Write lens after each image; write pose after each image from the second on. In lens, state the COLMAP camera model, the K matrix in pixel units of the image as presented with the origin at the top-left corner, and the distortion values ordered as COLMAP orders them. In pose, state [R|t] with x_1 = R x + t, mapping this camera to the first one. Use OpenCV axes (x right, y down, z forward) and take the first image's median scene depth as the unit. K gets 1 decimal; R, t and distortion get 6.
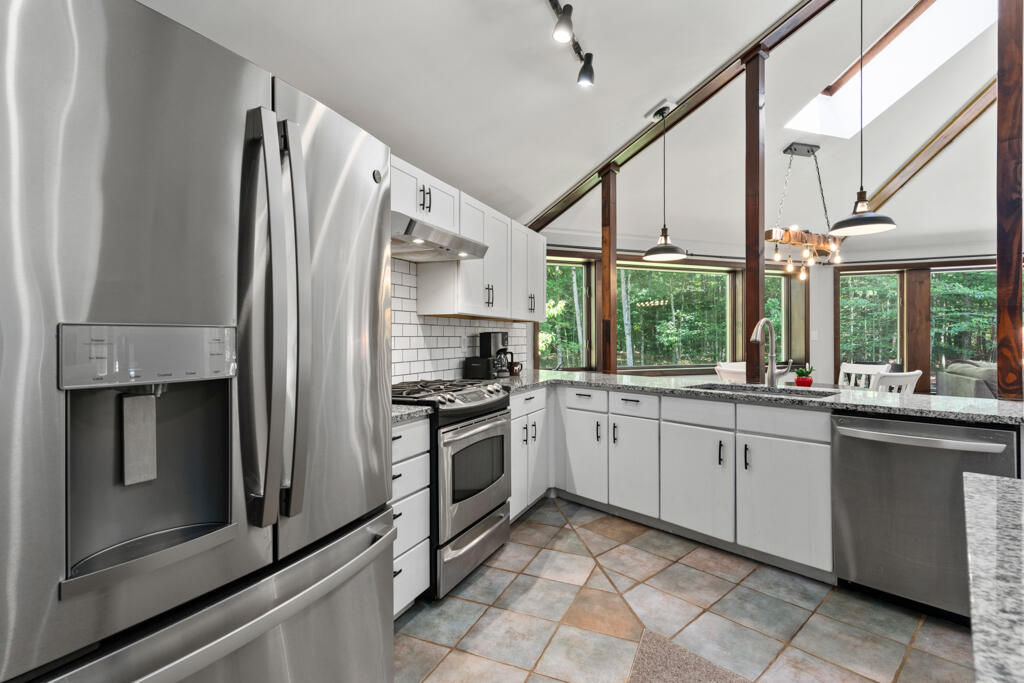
lens RADIAL K [[499.8, 0, 512.0], [0, 499.8, 341.5], [0, 0, 1]] dist [-0.000394, -0.000057]
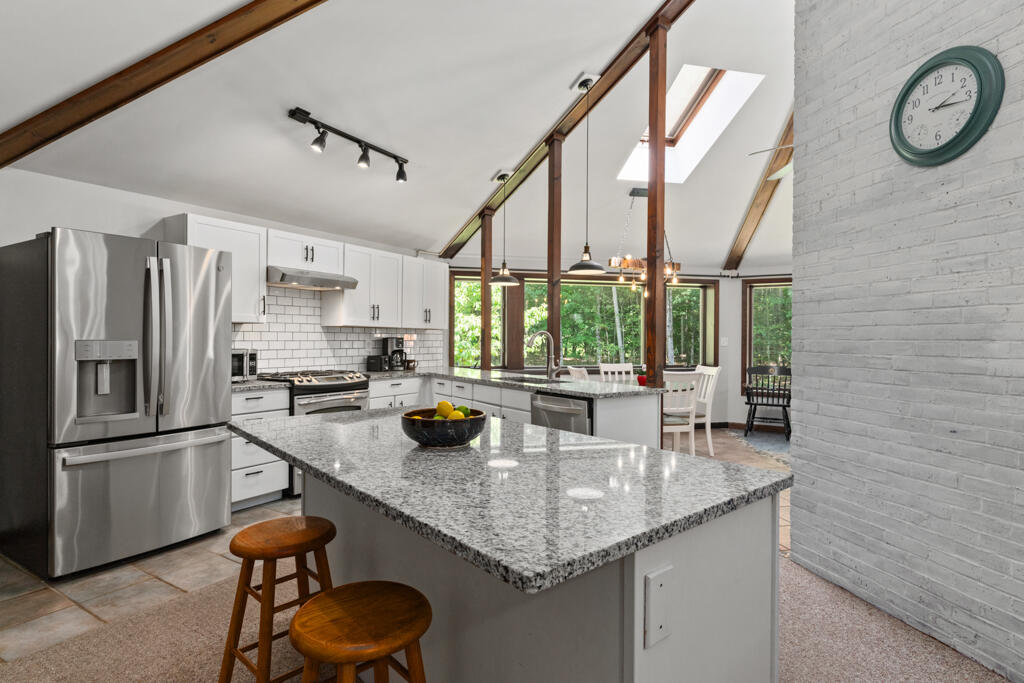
lens RADIAL K [[547.8, 0, 512.0], [0, 547.8, 341.5], [0, 0, 1]] dist [-0.001781, -0.000306]
pose [[0.991663, 0.010505, -0.128427, 0.554137], [-0.010675, 0.999943, -0.000636, -0.012090], [0.128413, 0.002002, 0.991719, -0.507669]]
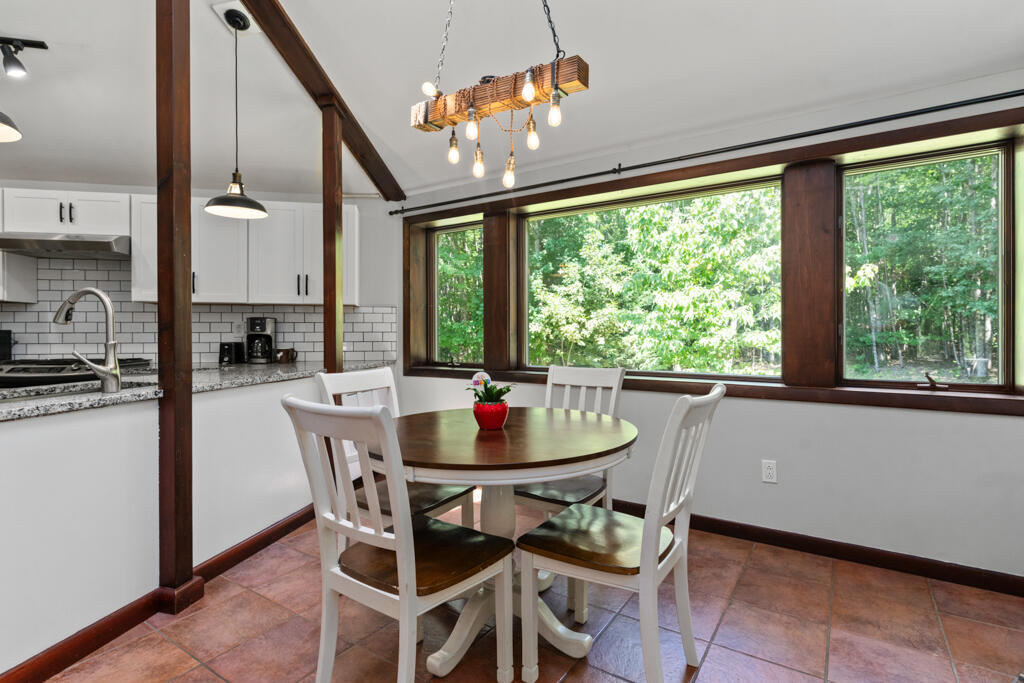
lens RADIAL K [[524.2, 0, 512.0], [0, 524.2, 341.5], [0, 0, 1]] dist [-0.000094, -0.000088]
pose [[0.568790, 0.008508, -0.822439, 1.272318], [-0.007536, 0.999958, 0.005133, 0.022042], [0.822449, 0.003278, 0.568830, 0.950875]]
